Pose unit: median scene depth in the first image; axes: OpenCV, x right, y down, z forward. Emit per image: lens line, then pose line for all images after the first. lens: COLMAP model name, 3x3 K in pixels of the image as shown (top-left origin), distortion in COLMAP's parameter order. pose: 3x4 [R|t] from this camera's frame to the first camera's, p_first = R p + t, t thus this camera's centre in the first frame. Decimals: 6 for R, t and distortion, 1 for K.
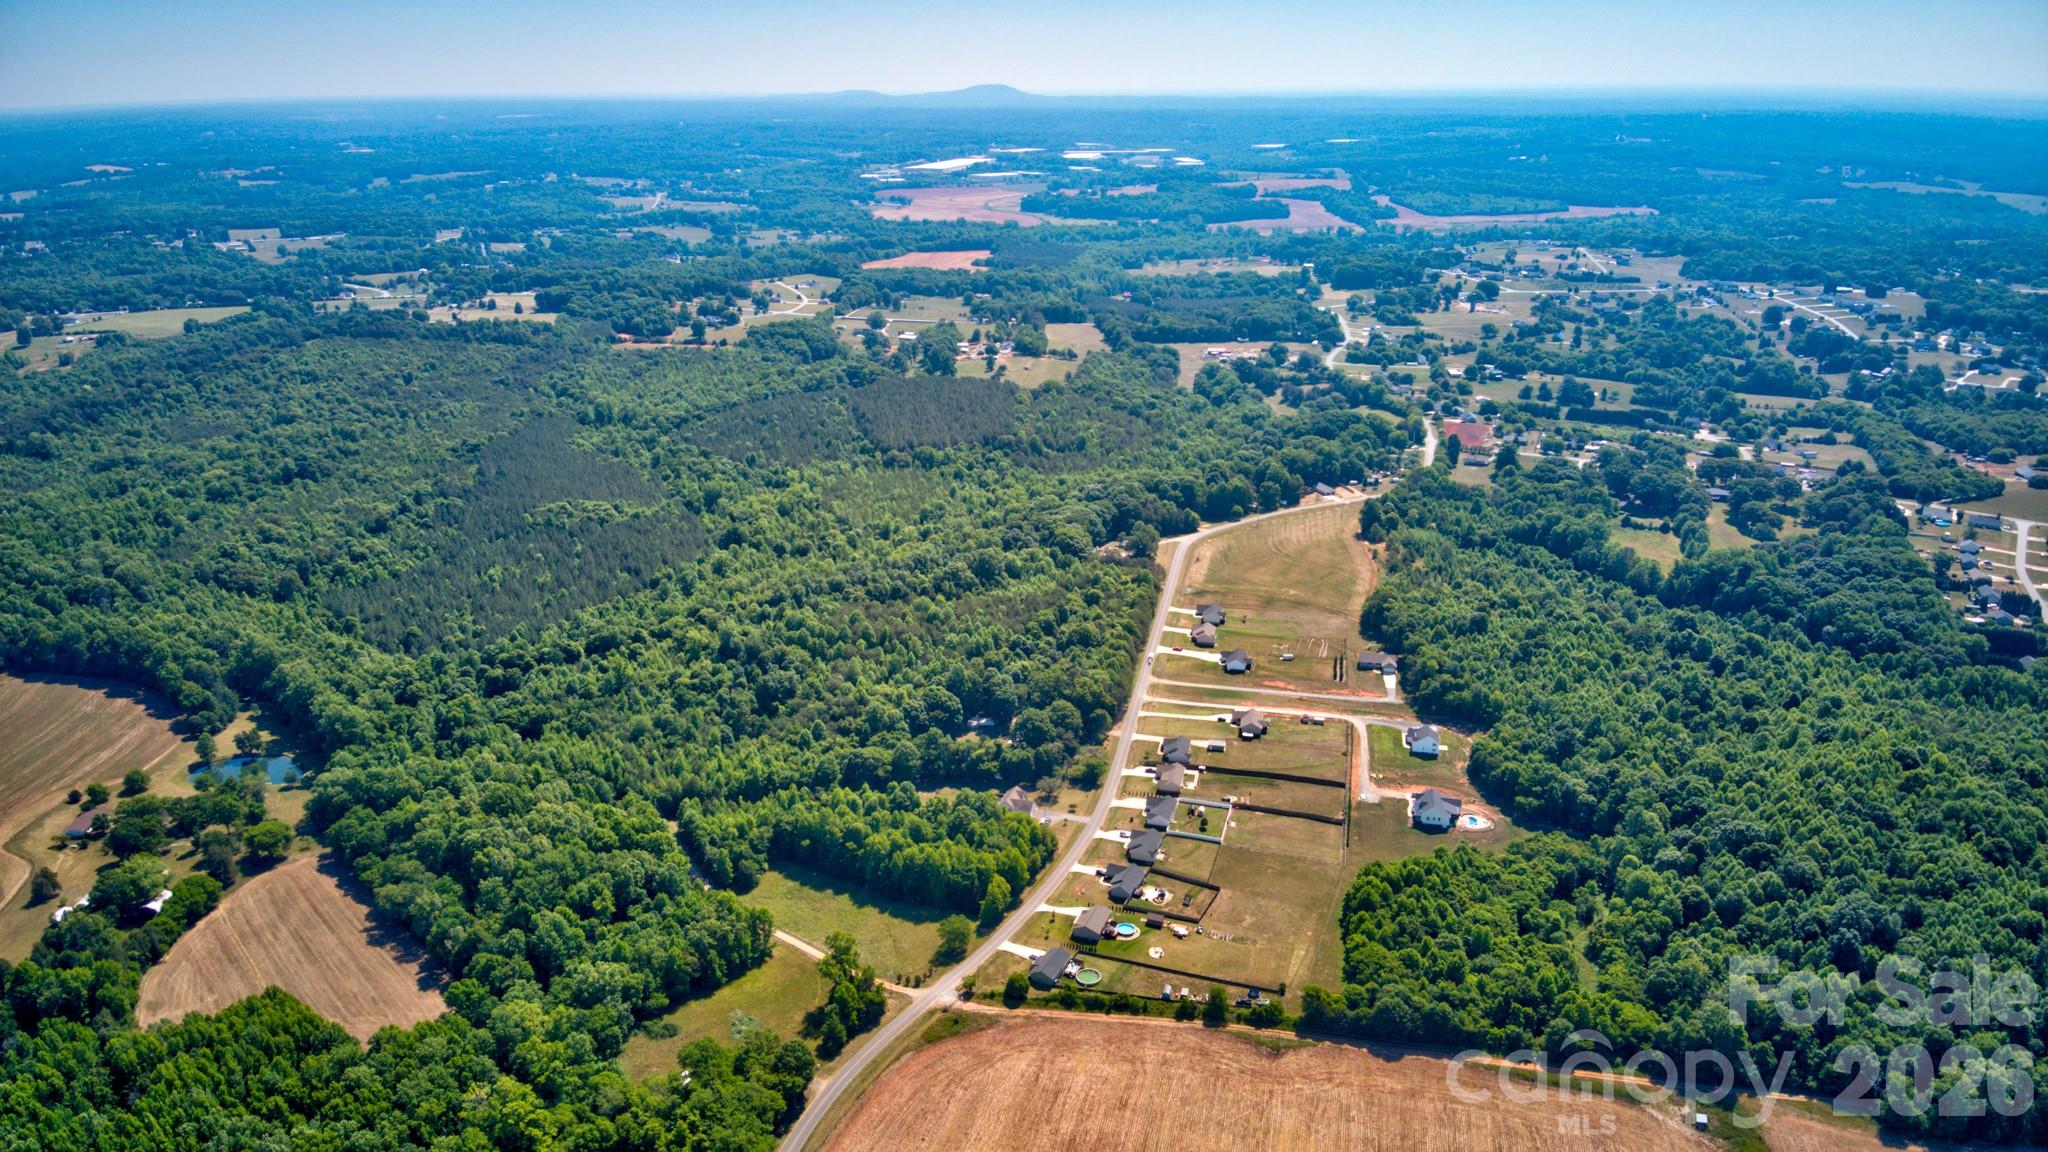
lens RADIAL K [[1472.5, 0, 1015.1], [0, 1472.5, 579.4], [0, 0, 1]] dist [0.203488, -0.412247]
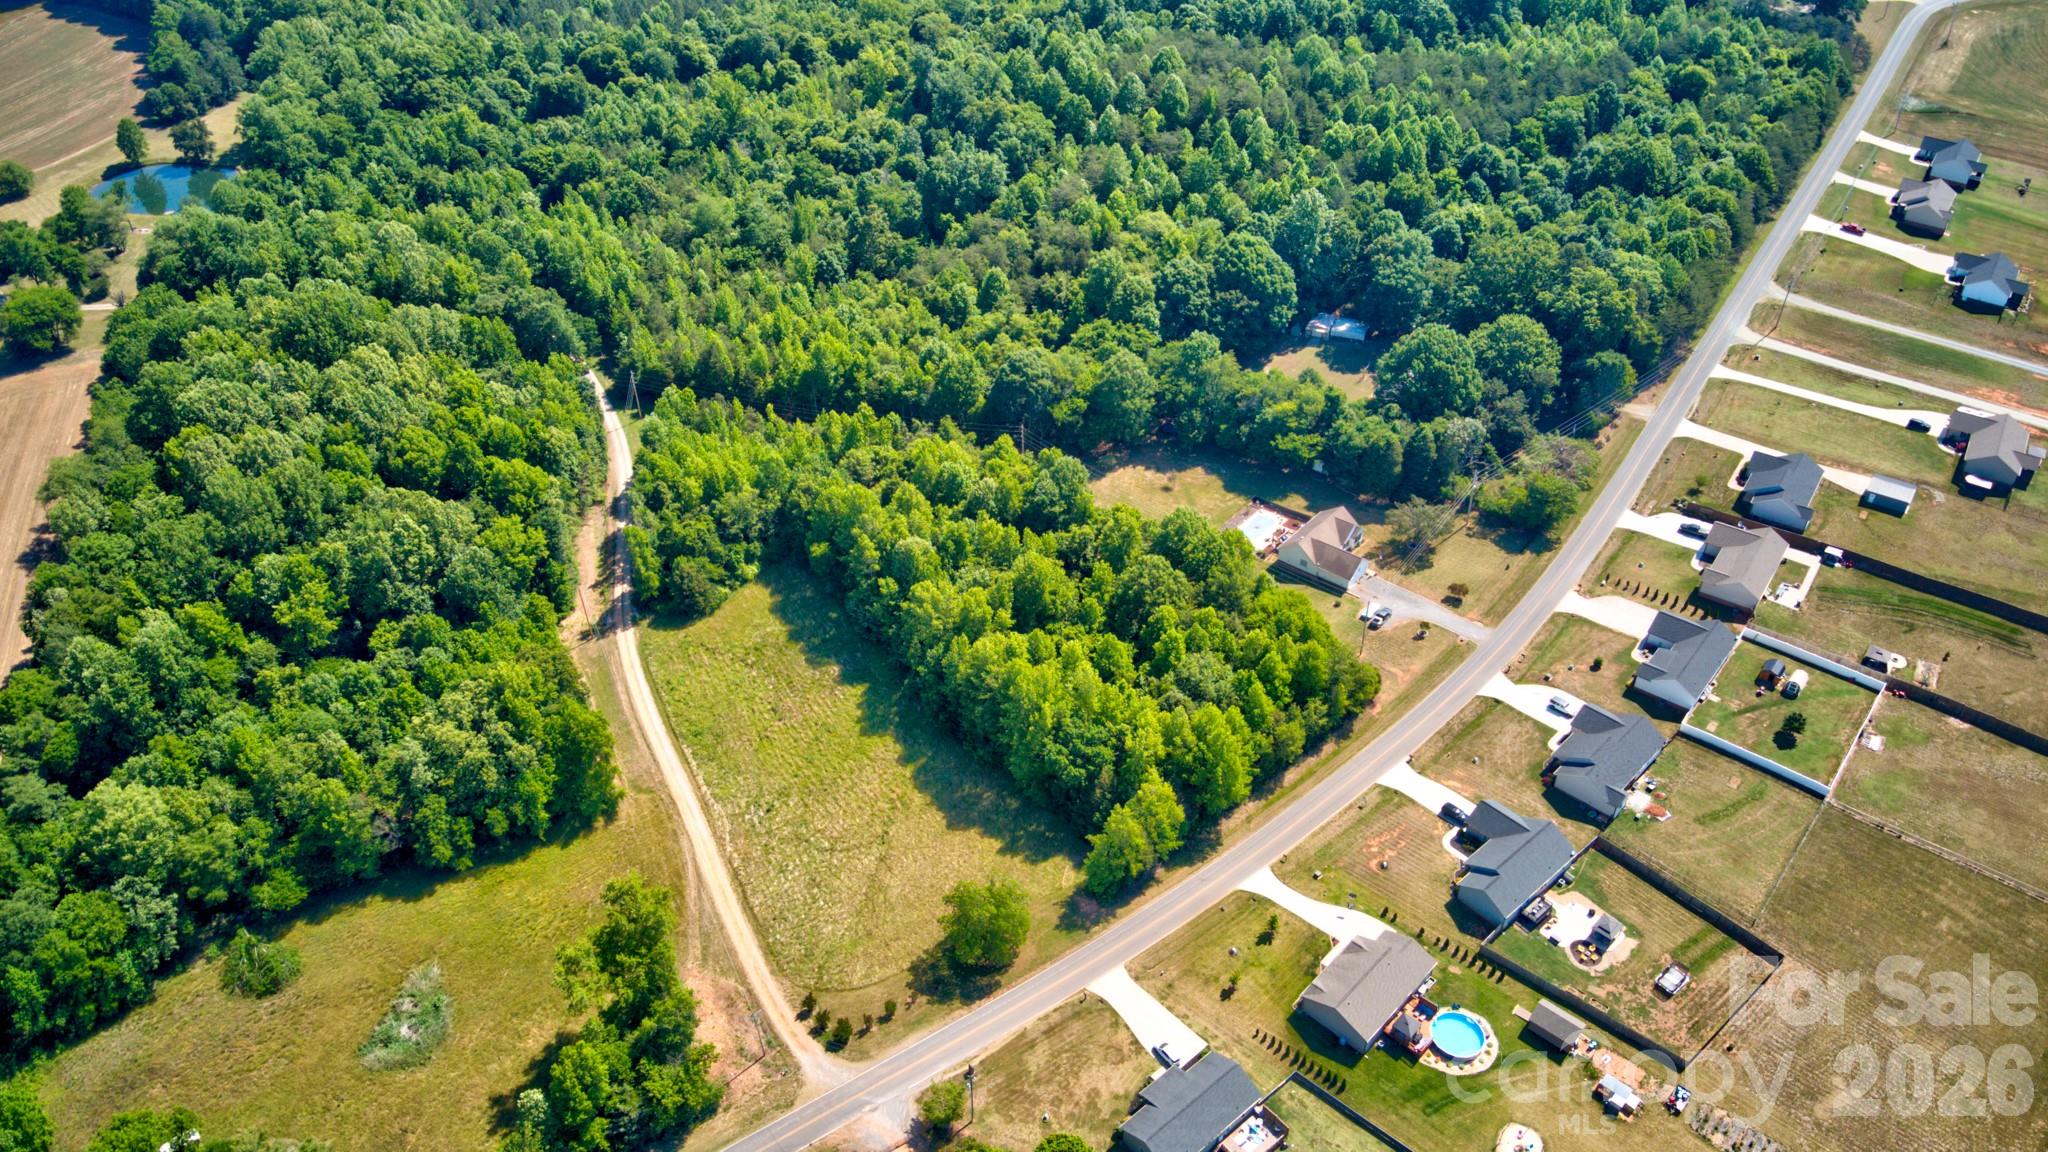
lens RADIAL K [[1480.8, 0, 1014.3], [0, 1480.8, 582.2], [0, 0, 1]] dist [0.122731, -0.225561]
pose [[0.918827, 0.236243, -0.316142, 0.053191], [-0.115812, 0.927182, 0.356261, 0.016116], [0.377285, -0.290729, 0.879279, 0.552274]]
